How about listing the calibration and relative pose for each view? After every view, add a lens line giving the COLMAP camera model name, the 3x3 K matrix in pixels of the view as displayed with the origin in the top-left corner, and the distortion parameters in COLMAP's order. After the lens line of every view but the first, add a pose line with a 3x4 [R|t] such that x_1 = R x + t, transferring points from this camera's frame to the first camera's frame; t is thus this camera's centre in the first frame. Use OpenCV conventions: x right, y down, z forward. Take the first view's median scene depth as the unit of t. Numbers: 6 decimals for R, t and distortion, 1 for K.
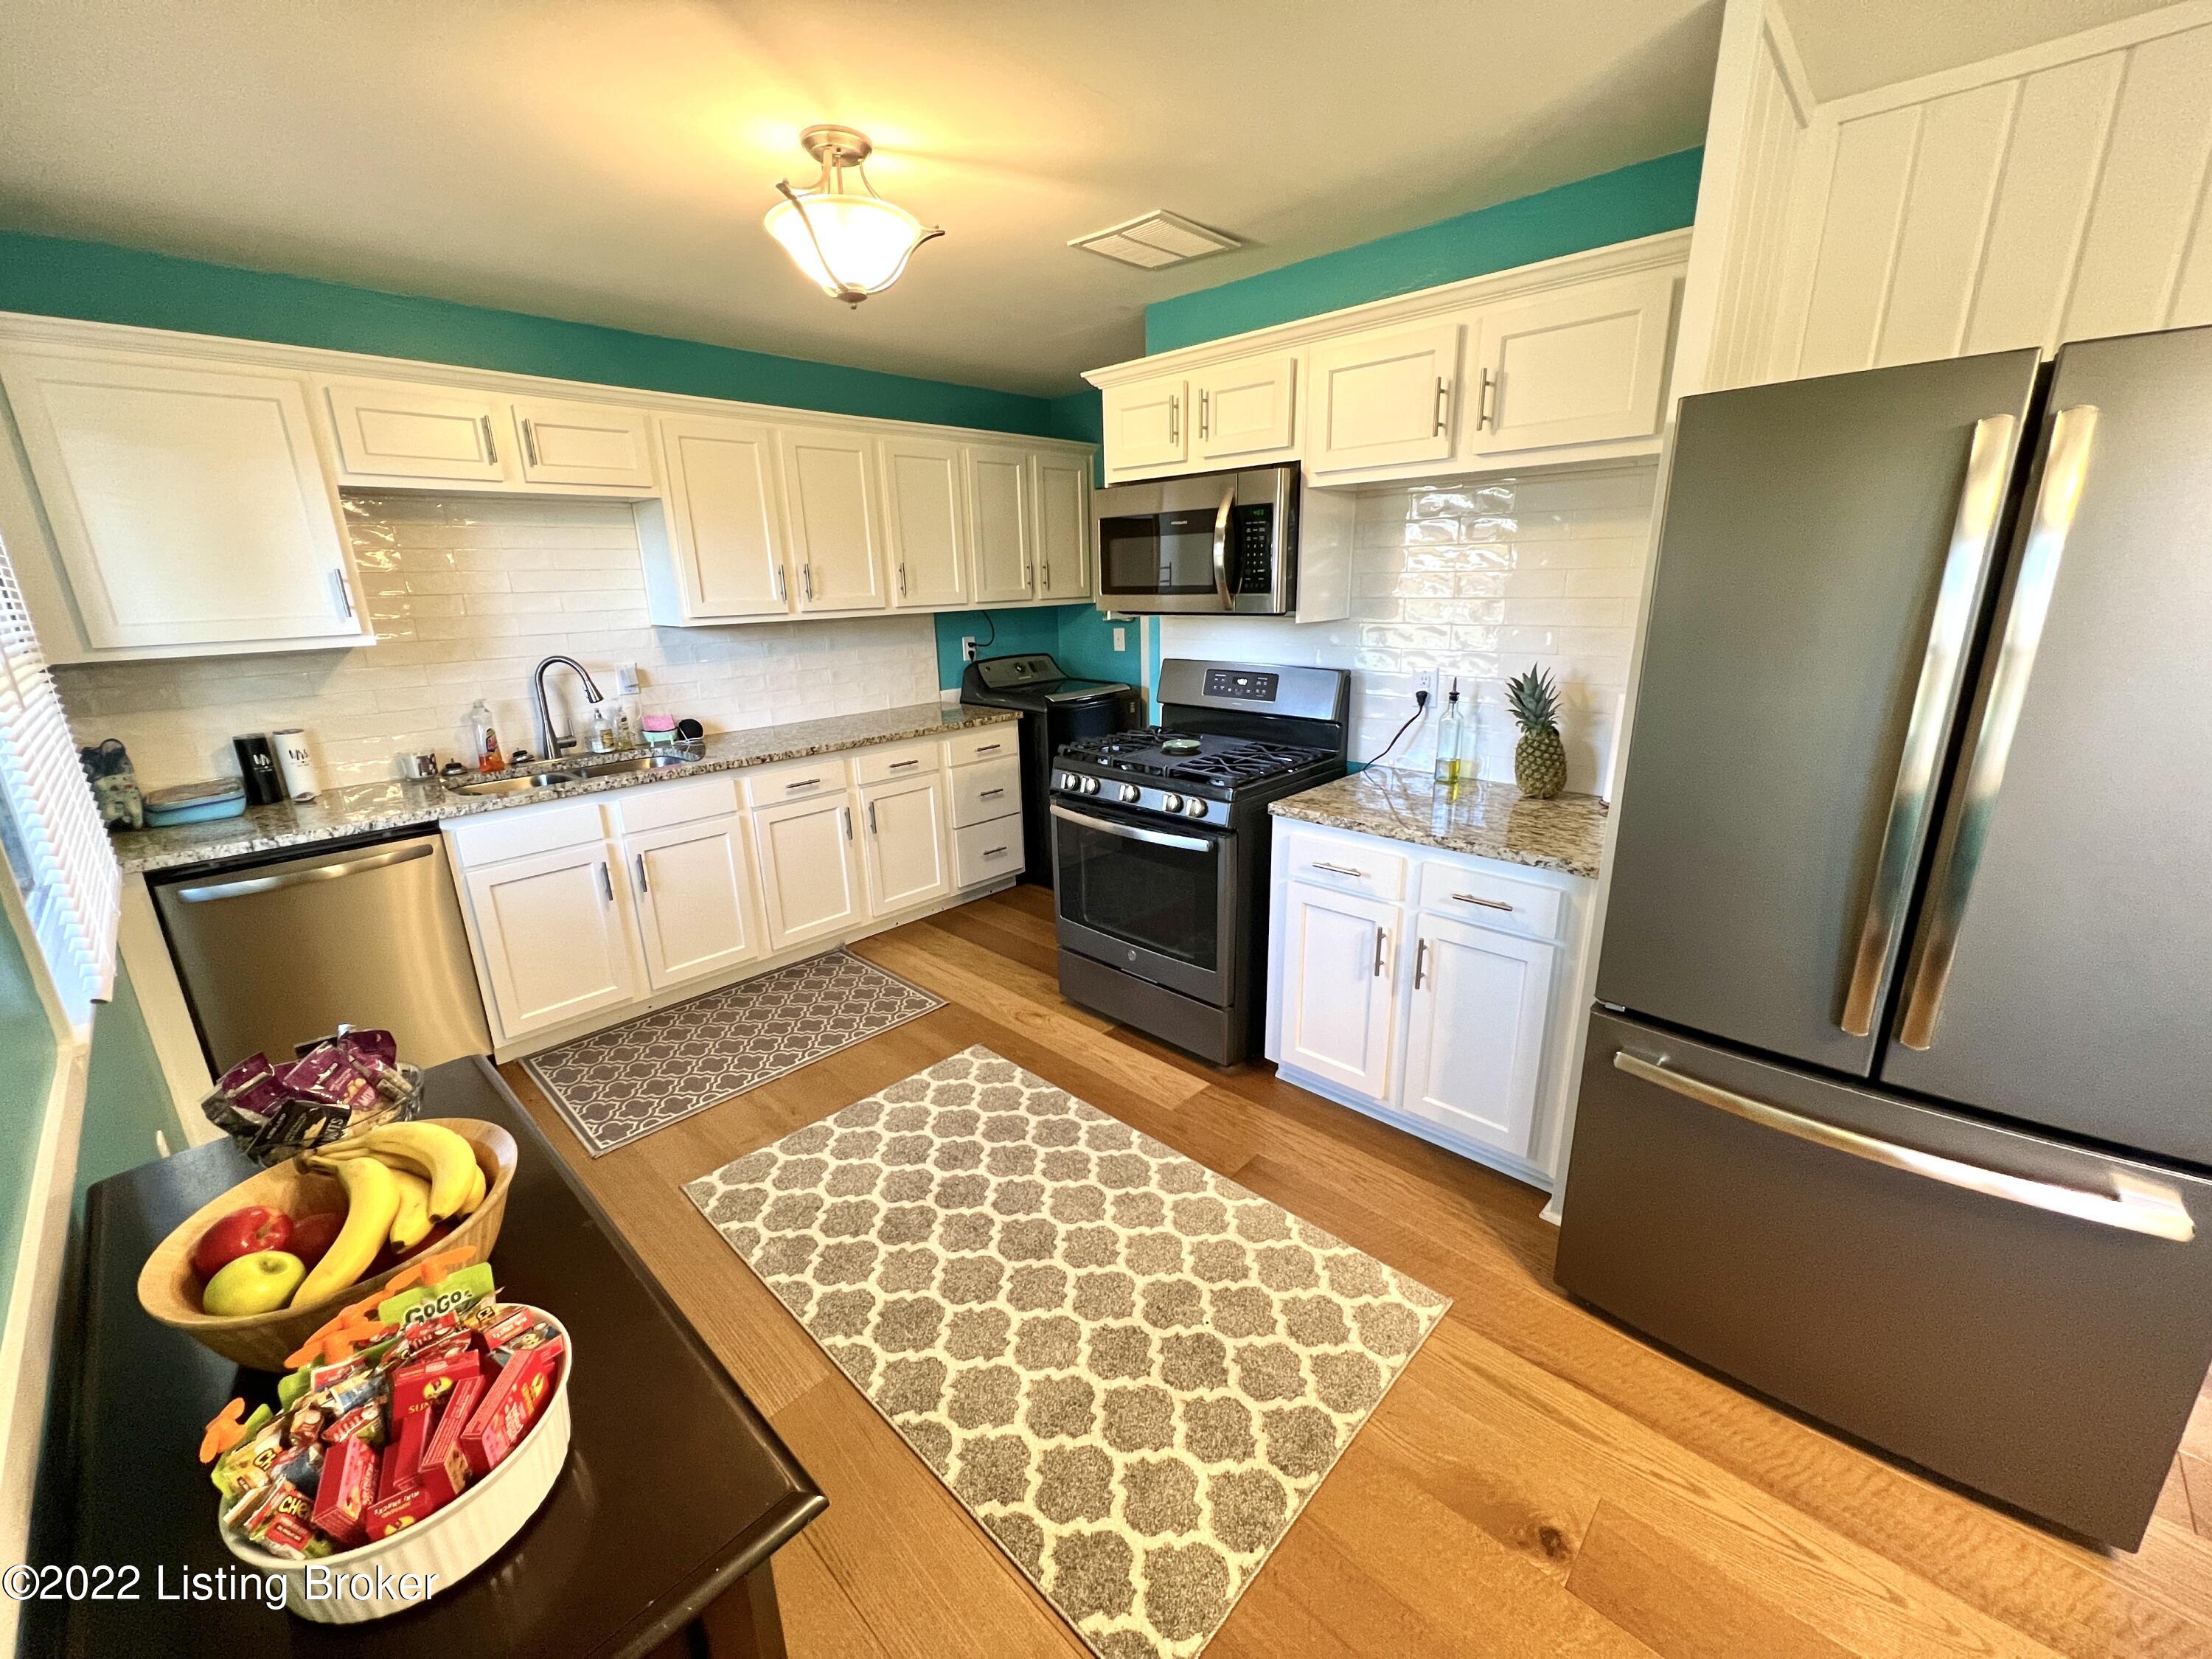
lens RADIAL K [[881.5, 0, 1107.1], [0, 881.5, 829.8], [0, 0, 1]] dist [-0.004342, -0.000112]
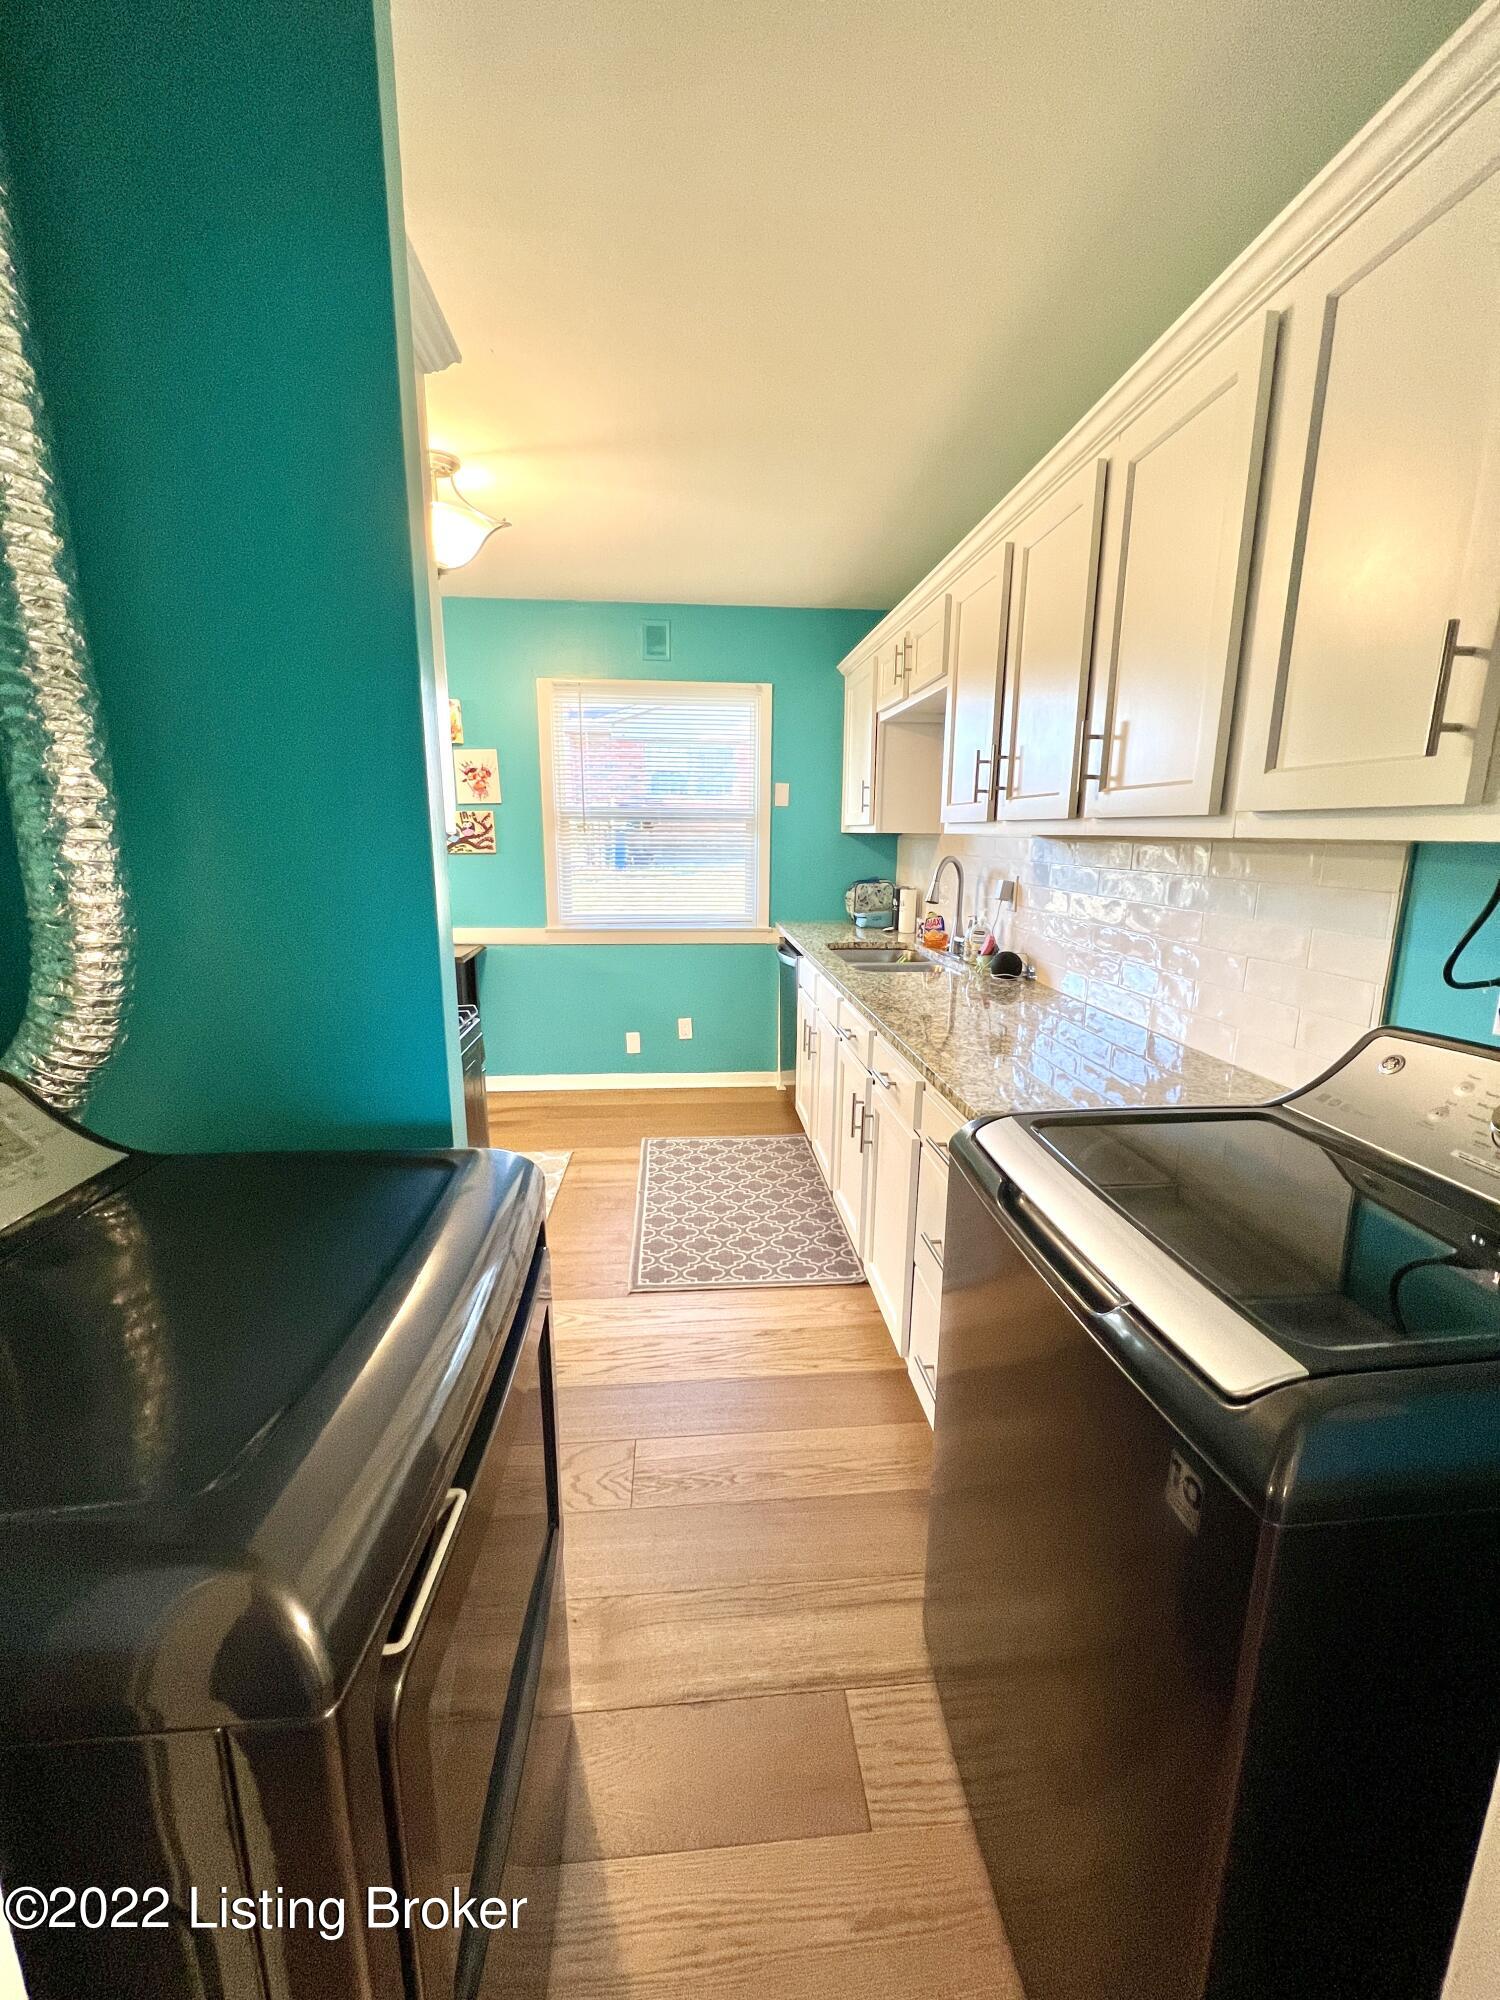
lens RADIAL K [[797.0, 0, 754.4], [0, 797.0, 996.1], [0, 0, 1]] dist [-0.004342, -0.000112]
pose [[-0.662090, 0.172267, -0.729357, 0.262246], [-0.199181, 0.897770, 0.392856, -0.406008], [0.722471, 0.405379, -0.560092, 1.545497]]
